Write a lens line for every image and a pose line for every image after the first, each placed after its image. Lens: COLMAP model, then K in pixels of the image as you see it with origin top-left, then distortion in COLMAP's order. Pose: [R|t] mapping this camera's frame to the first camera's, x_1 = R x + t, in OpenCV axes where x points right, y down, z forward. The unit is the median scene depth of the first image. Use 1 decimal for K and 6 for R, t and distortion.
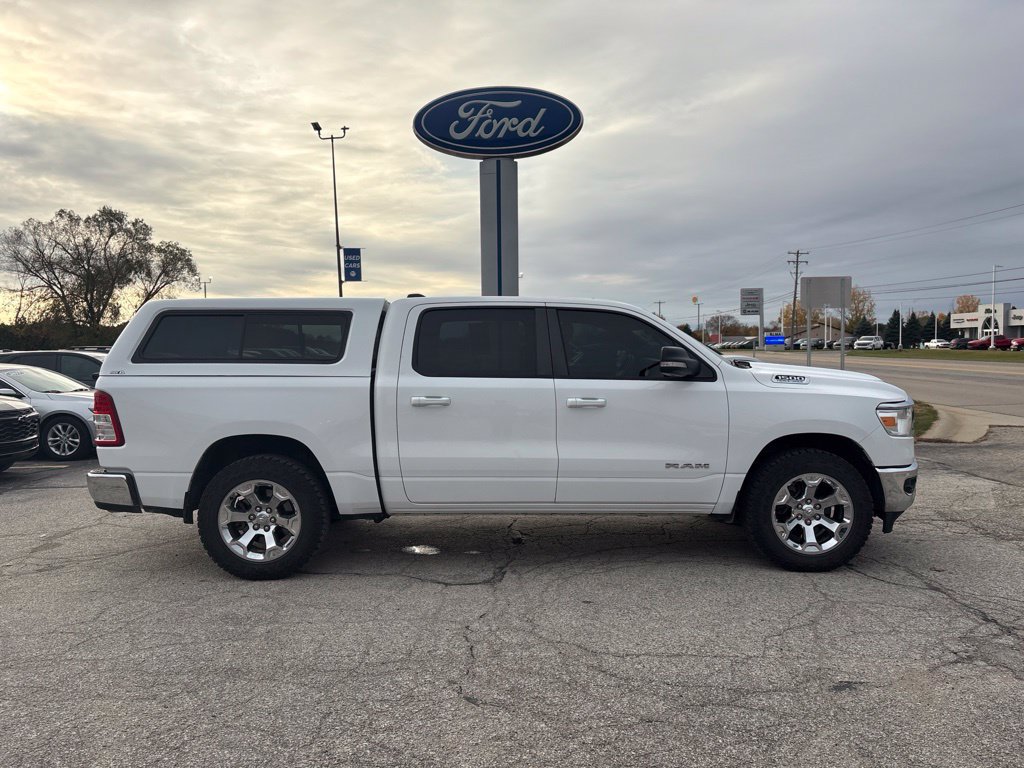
lens RADIAL K [[774.0, 0, 514.4], [0, 774.0, 388.4], [0, 0, 1]] dist [0.053196, -0.053771]
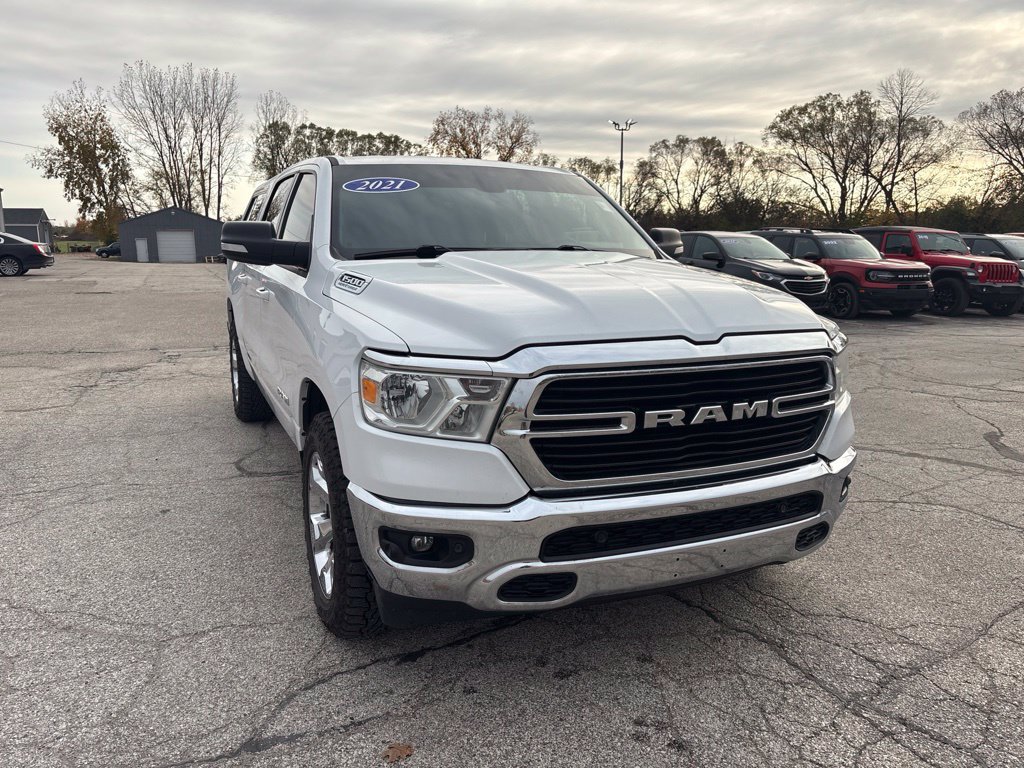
lens RADIAL K [[774.0, 0, 507.1], [0, 774.0, 386.9], [0, 0, 1]] dist [0.053196, -0.053771]
pose [[0.382355, 0.186945, -0.904907, 0.174145], [-0.054383, 0.982175, 0.179929, -0.008463], [0.922414, -0.019586, 0.385706, 0.171210]]
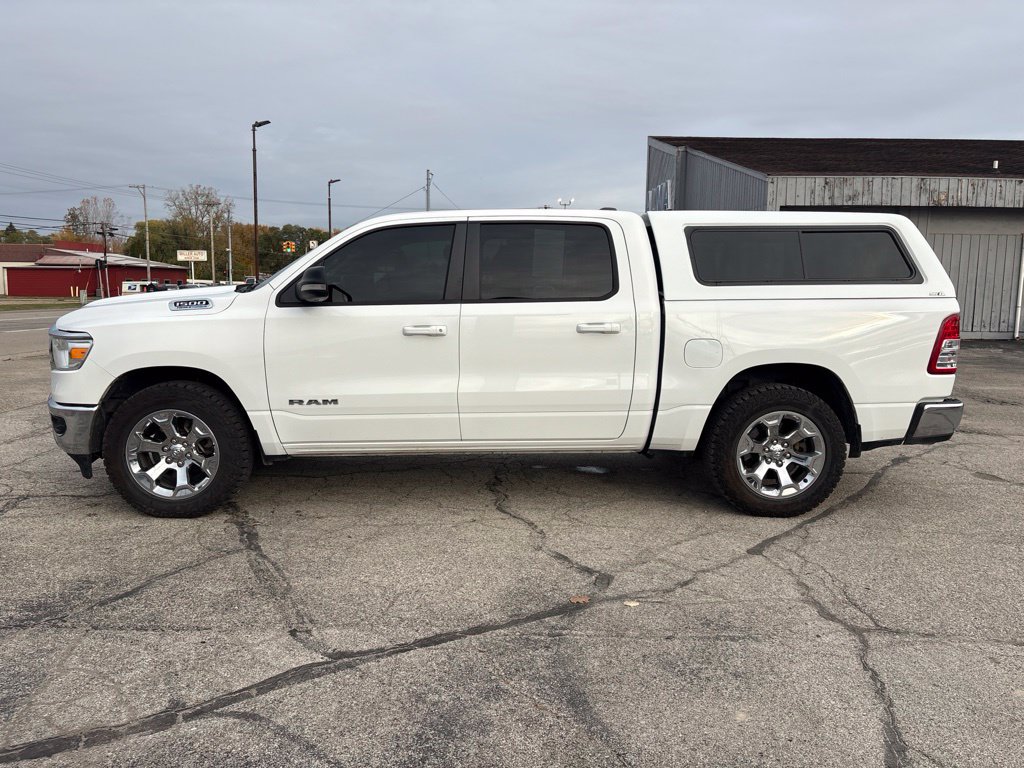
lens RADIAL K [[774.0, 0, 510.4], [0, 774.0, 379.0], [0, 0, 1]] dist [0.053196, -0.053771]
pose [[-0.999915, 0.002848, -0.012686, 0.000198], [0.000608, 0.984889, 0.173186, -0.018355], [0.012988, 0.173164, -0.984807, 0.424035]]
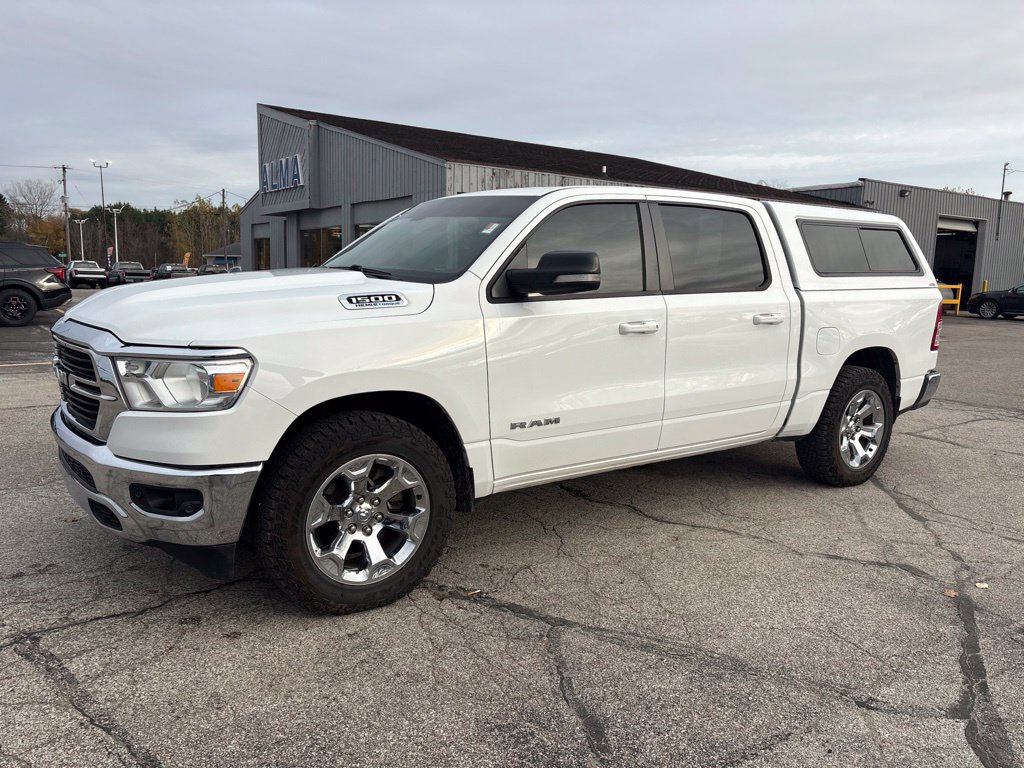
lens RADIAL K [[774.0, 0, 511.6], [0, 774.0, 384.1], [0, 0, 1]] dist [0.053196, -0.053771]
pose [[-0.822679, 0.073666, -0.563713, 0.117186], [-0.043751, 0.980425, 0.191972, -0.015994], [0.566820, 0.182594, -0.803352, 0.361179]]
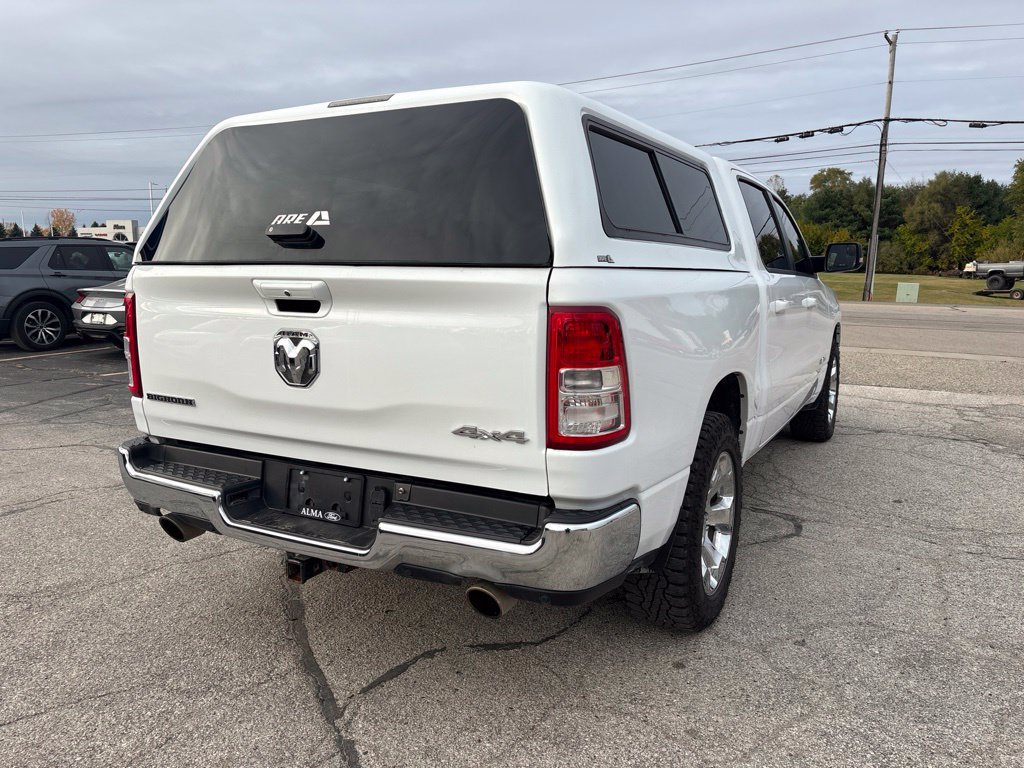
lens RADIAL K [[774.0, 0, 506.3], [0, 774.0, 387.9], [0, 0, 1]] dist [0.053196, -0.053771]
pose [[0.500008, -0.123071, 0.857231, -0.165339], [0.032047, 0.991802, 0.123699, -0.001194], [-0.865428, -0.034379, 0.499853, 0.157596]]
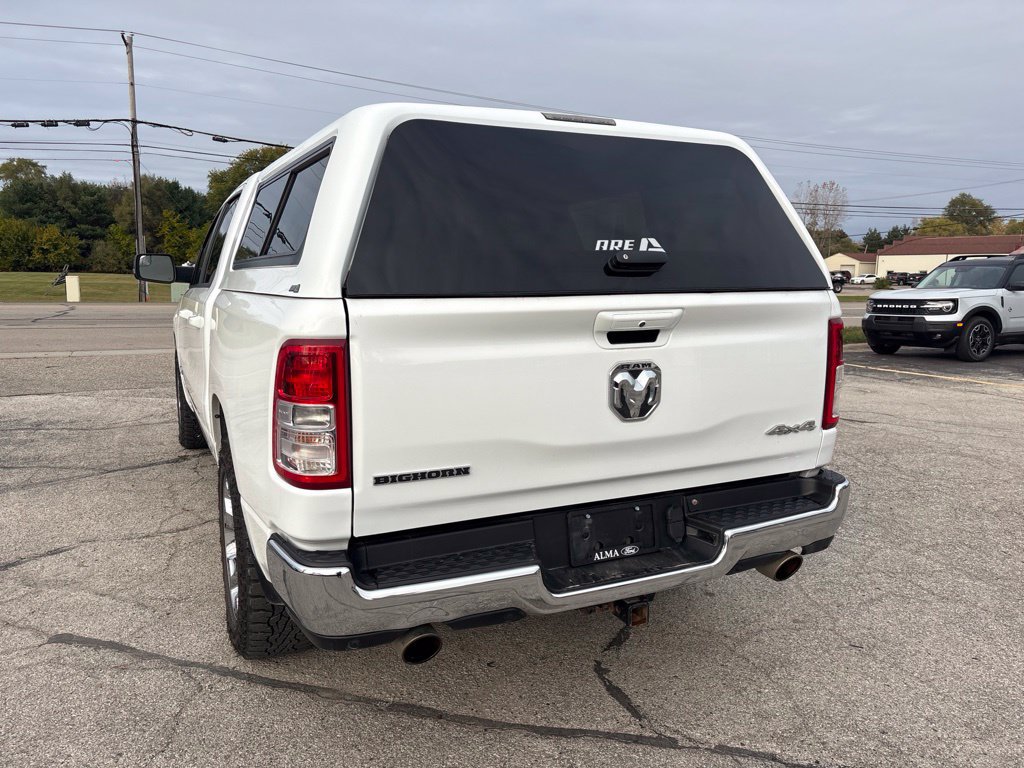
lens RADIAL K [[774.0, 0, 511.3], [0, 774.0, 385.3], [0, 0, 1]] dist [0.053196, -0.053771]
pose [[-0.410397, -0.128575, 0.902797, -0.170863], [0.045015, 0.985947, 0.160880, -0.008706], [-0.910795, 0.106664, -0.398842, 0.262623]]
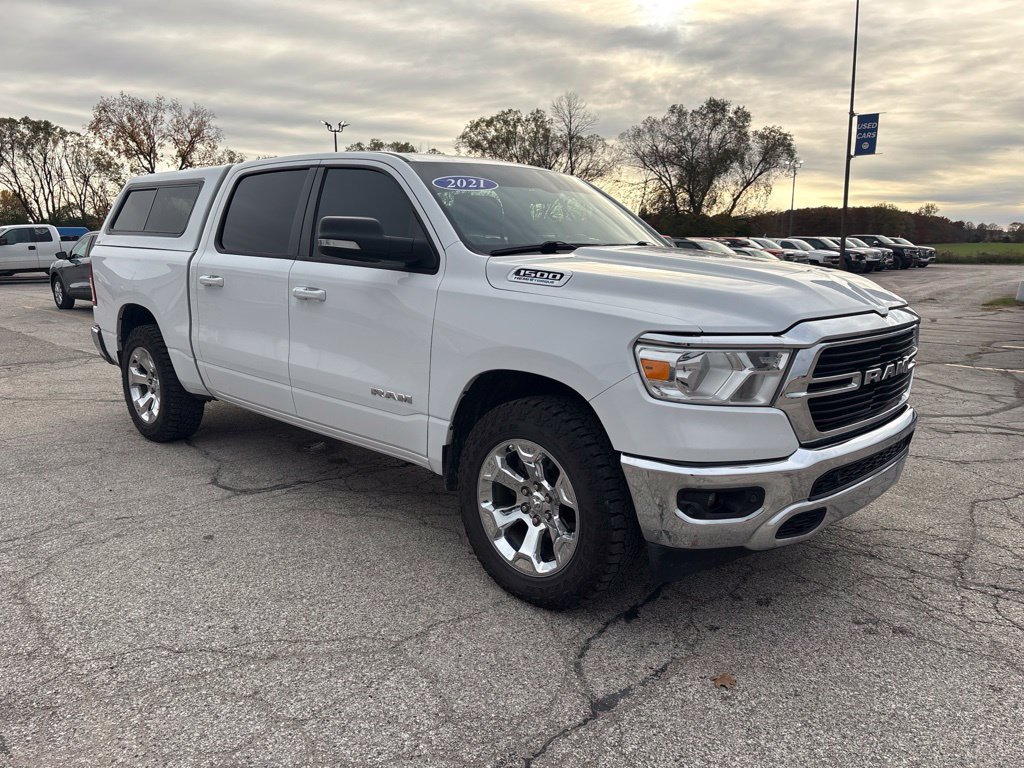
lens RADIAL K [[774.0, 0, 514.9], [0, 774.0, 389.6], [0, 0, 1]] dist [0.053196, -0.053771]
pose [[0.711202, 0.145339, -0.687800, 0.144466], [-0.047624, 0.986108, 0.159129, -0.003756], [0.701373, -0.080417, 0.708244, 0.110800]]
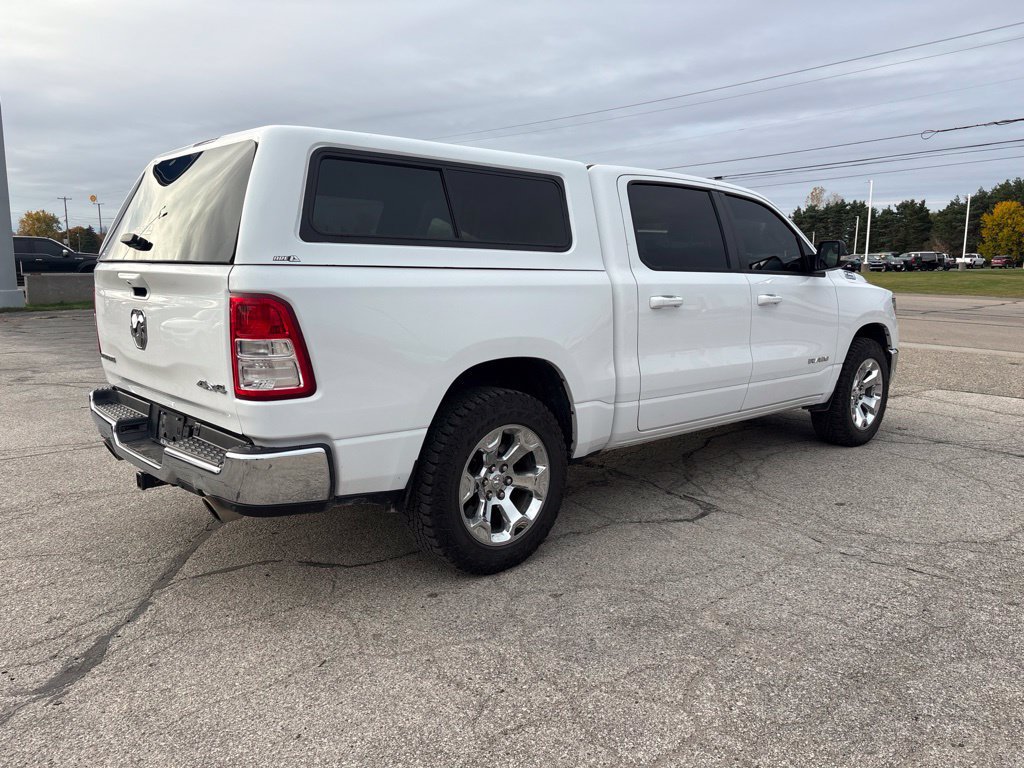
lens RADIAL K [[774.0, 0, 514.8], [0, 774.0, 384.9], [0, 0, 1]] dist [0.053196, -0.053771]
pose [[0.754284, -0.090485, 0.650284, -0.139175], [0.018884, 0.993038, 0.116274, 0.001046], [-0.656277, -0.075424, 0.750741, 0.092073]]
